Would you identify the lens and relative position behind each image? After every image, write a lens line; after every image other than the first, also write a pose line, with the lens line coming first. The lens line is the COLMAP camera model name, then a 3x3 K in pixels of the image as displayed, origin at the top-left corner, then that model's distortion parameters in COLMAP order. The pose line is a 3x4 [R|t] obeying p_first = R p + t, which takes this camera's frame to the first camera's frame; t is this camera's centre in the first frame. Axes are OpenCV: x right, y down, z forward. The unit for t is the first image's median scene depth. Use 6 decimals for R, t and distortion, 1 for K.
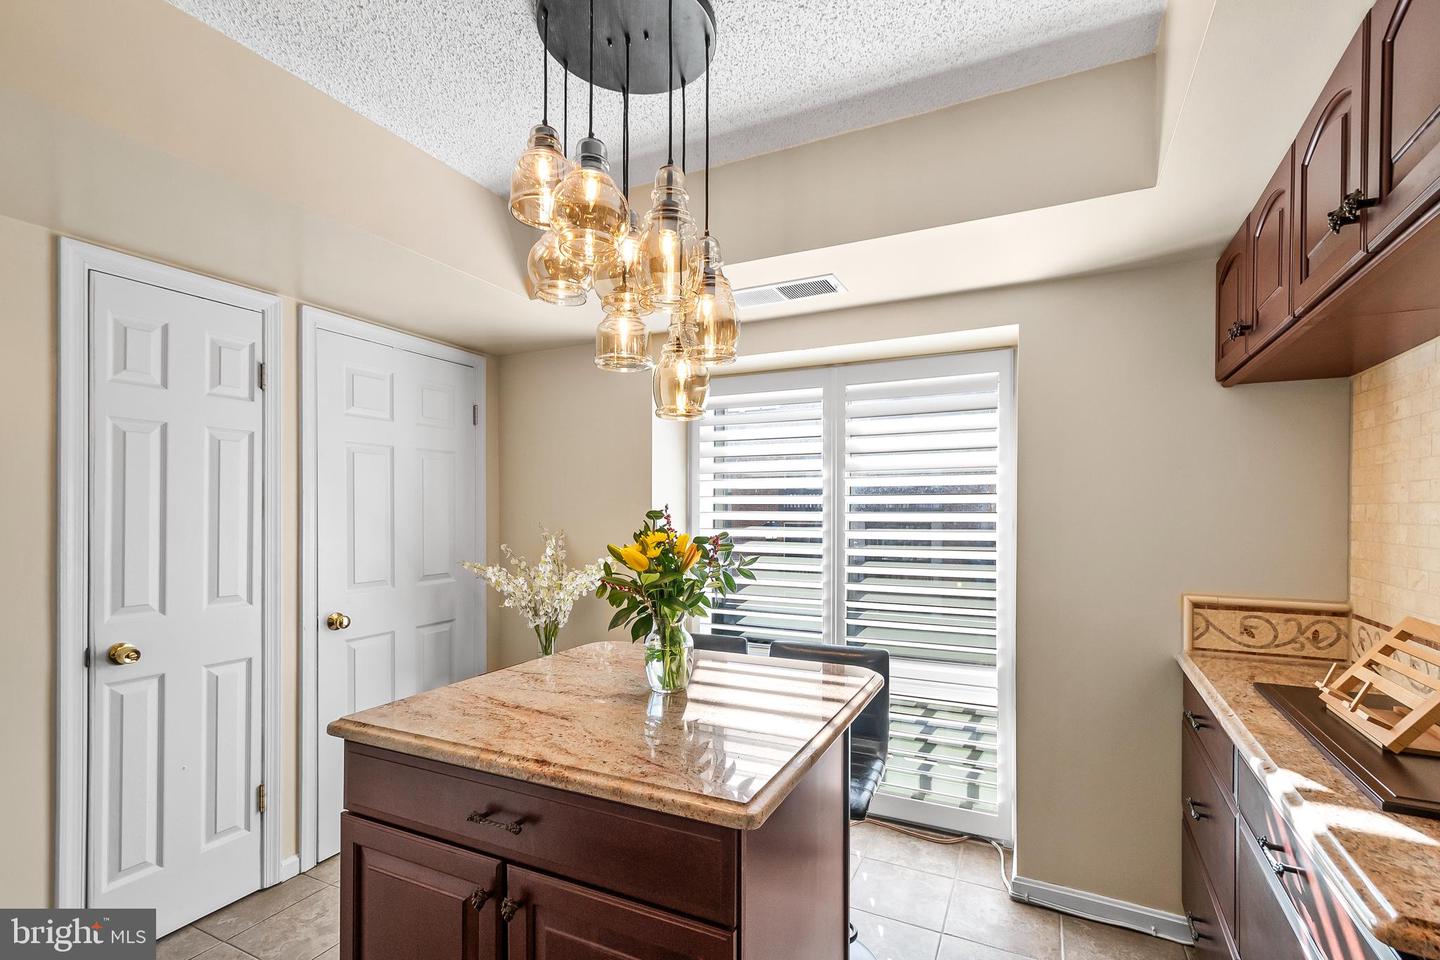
lens RADIAL K [[647.8, 0, 747.6], [0, 647.8, 507.6], [0, 0, 1]] dist [0.003689, -0.000388]
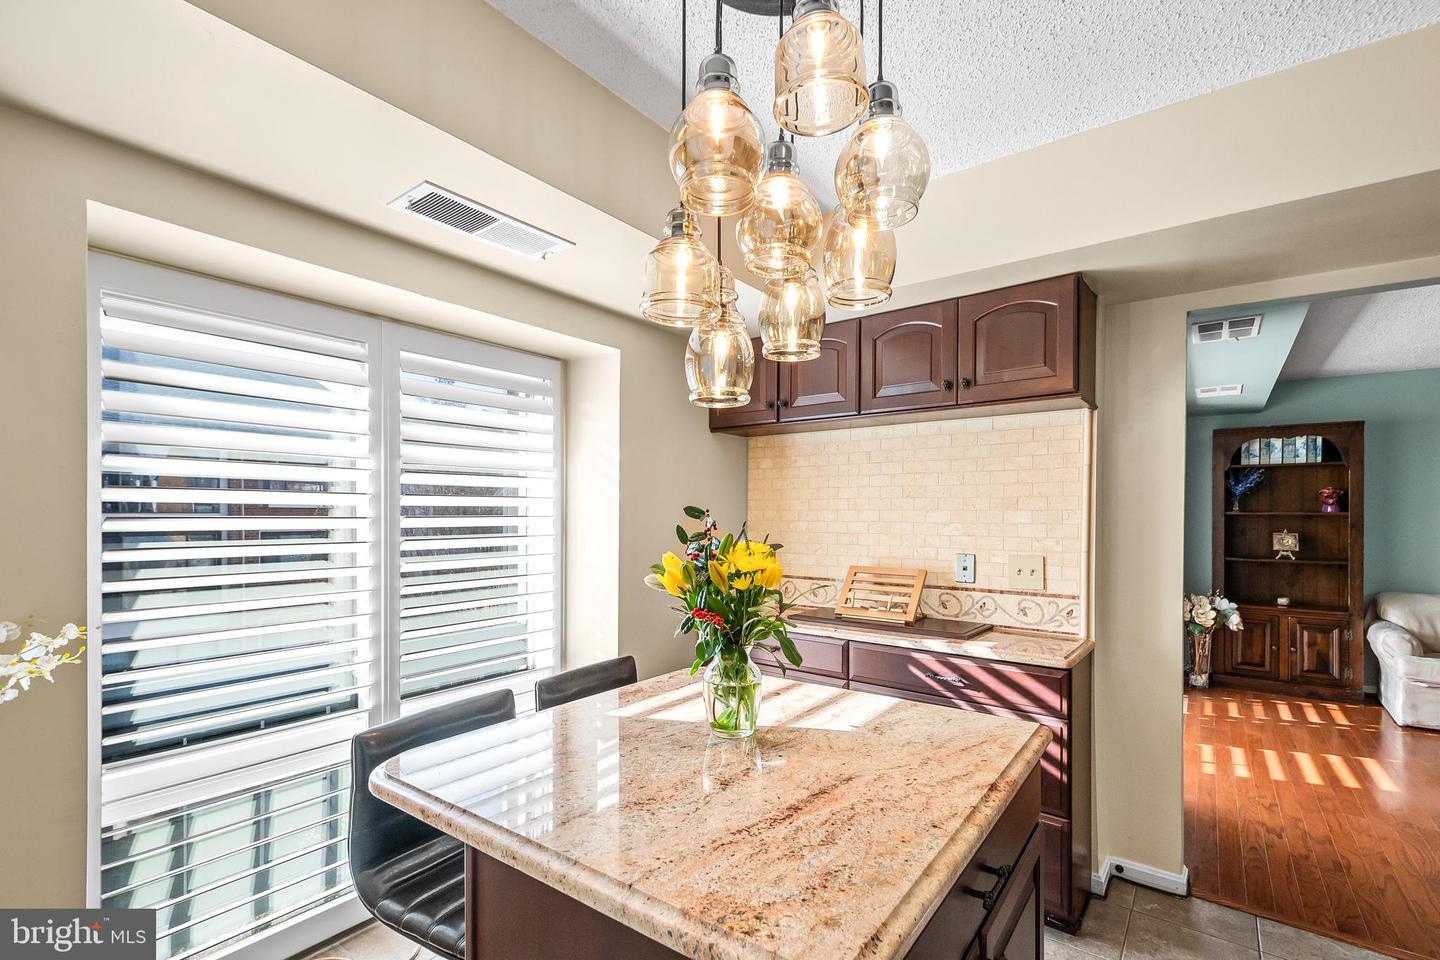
lens RADIAL K [[647.8, 0, 741.5], [0, 647.8, 512.8], [0, 0, 1]] dist [0.003689, -0.000388]
pose [[0.198397, 0.009552, 0.980075, -0.812130], [0.003354, 0.999940, -0.010425, 0.015961], [-0.980116, 0.005355, 0.198353, 0.747444]]
